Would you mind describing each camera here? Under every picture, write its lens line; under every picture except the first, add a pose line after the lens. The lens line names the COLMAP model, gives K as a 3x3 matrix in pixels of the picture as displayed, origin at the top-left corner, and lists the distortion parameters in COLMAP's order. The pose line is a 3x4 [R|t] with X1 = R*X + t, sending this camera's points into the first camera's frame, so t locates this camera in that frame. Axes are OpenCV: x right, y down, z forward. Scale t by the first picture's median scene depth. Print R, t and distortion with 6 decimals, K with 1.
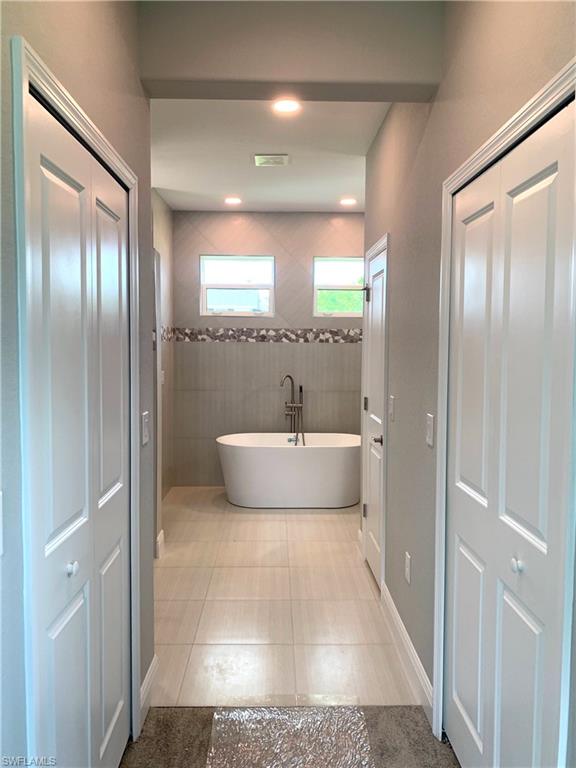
lens RADIAL K [[583.7, 0, 290.7], [0, 583.7, 385.8], [0, 0, 1]] dist [0.054044, -0.069316]
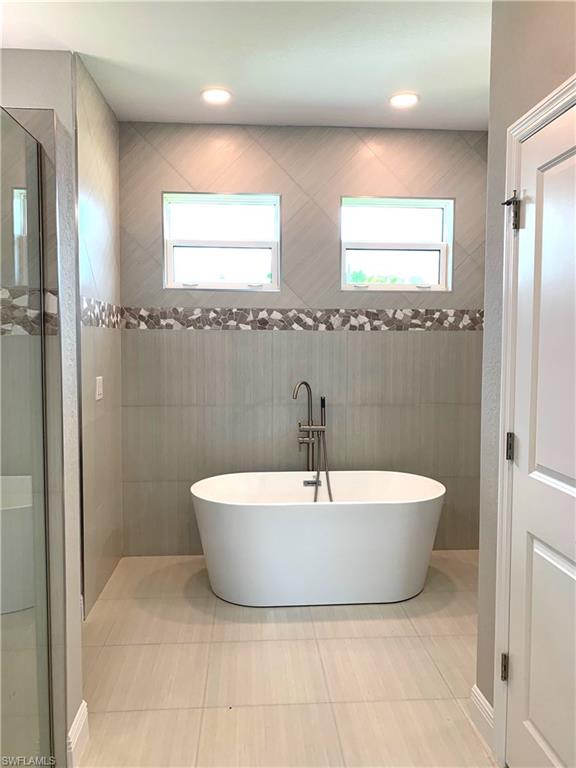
lens RADIAL K [[583.7, 0, 286.0], [0, 583.7, 379.7], [0, 0, 1]] dist [0.054044, -0.069316]
pose [[0.999137, -0.007694, 0.040823, -0.048942], [0.008087, 0.999923, -0.009457, -0.013807], [-0.040747, 0.009779, 0.999122, 0.359398]]
